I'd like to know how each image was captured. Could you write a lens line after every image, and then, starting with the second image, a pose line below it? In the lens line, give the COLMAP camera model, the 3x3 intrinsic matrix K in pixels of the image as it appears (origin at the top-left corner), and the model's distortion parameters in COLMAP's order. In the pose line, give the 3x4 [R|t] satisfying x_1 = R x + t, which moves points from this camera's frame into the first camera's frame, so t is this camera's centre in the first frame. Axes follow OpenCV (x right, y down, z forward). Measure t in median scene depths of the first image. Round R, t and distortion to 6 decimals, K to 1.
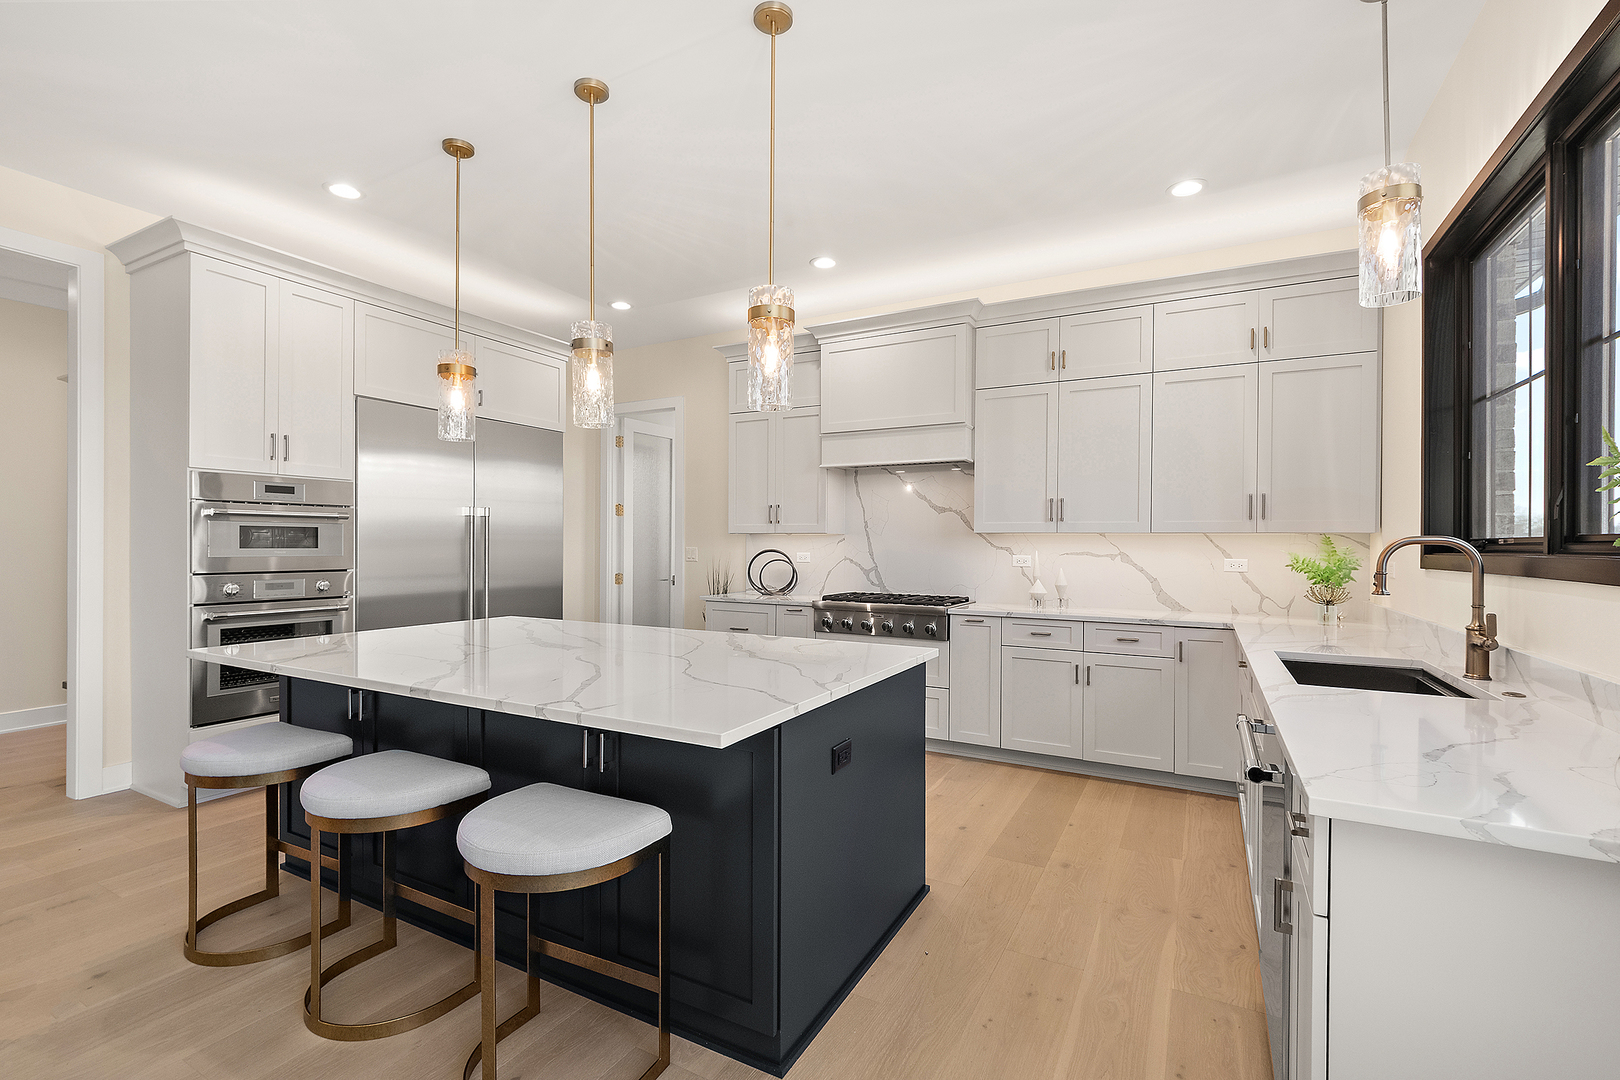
lens RADIAL K [[720.9, 0, 817.5], [0, 720.9, 542.2], [0, 0, 1]] dist [-0.001138, -0.000028]
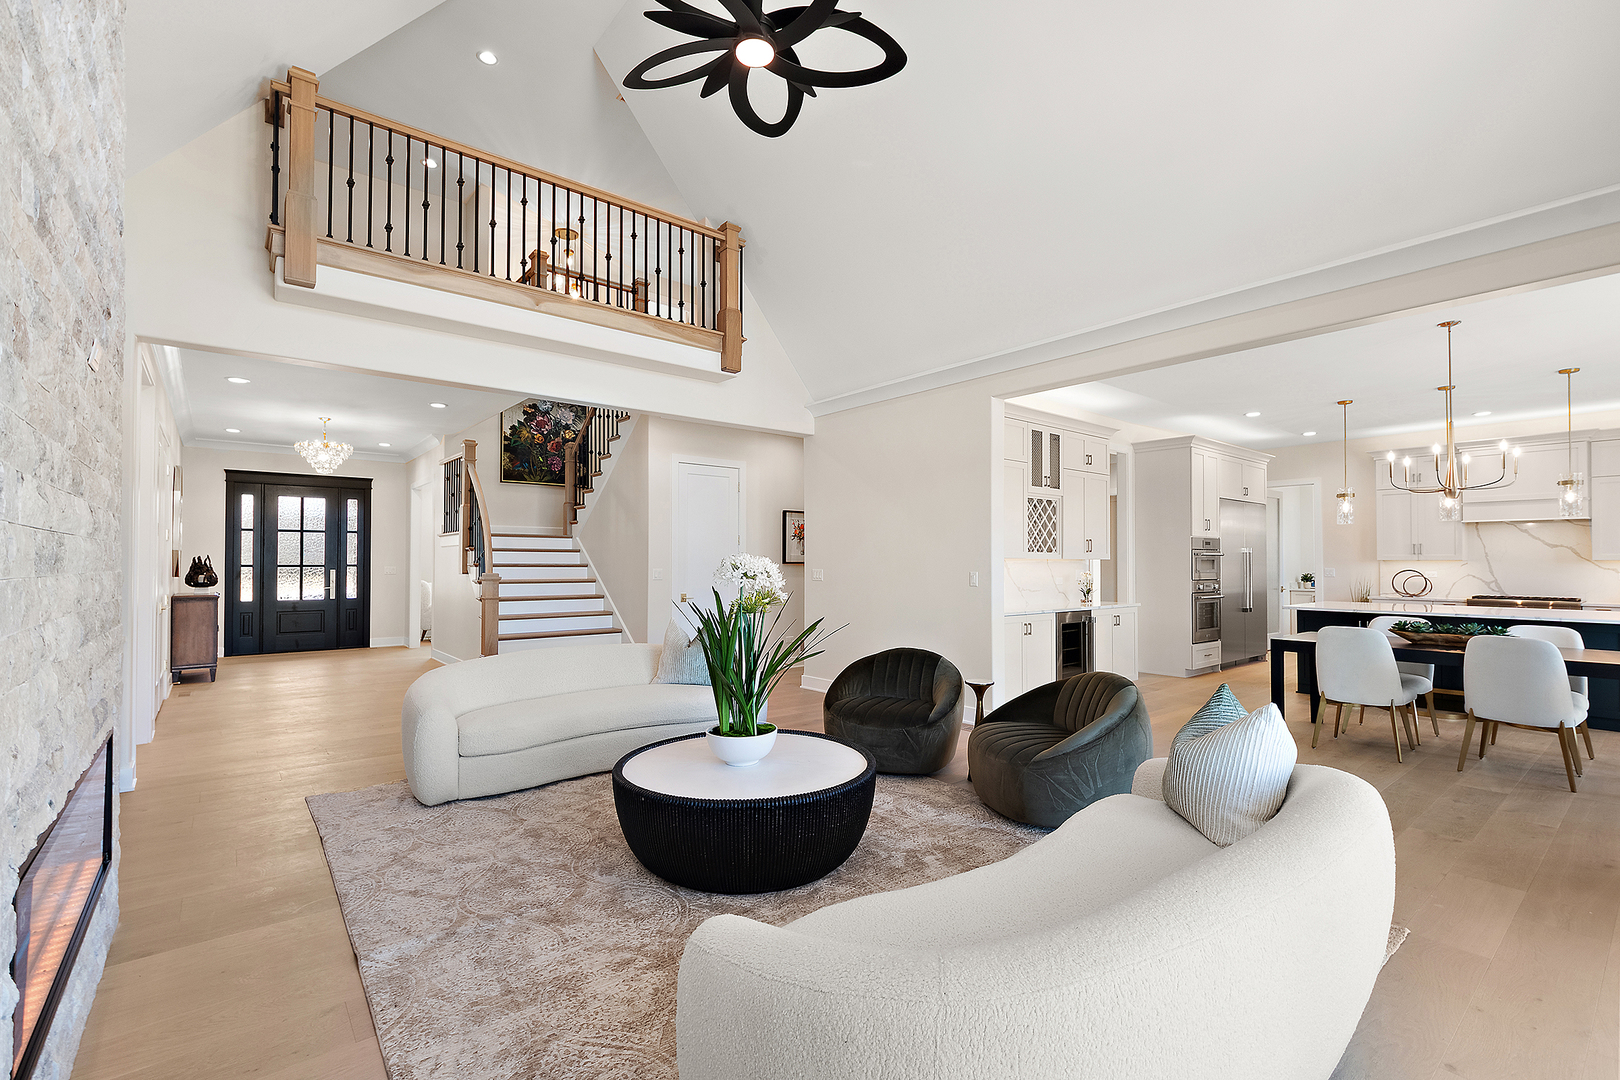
lens RADIAL K [[720.9, 0, 817.5], [0, 720.9, 542.2], [0, 0, 1]] dist [-0.001138, -0.000028]
pose [[0.926495, -0.014330, -0.376035, -0.811316], [0.004483, 0.999624, -0.027048, -0.017014], [0.376281, 0.023374, 0.926211, -1.233814]]
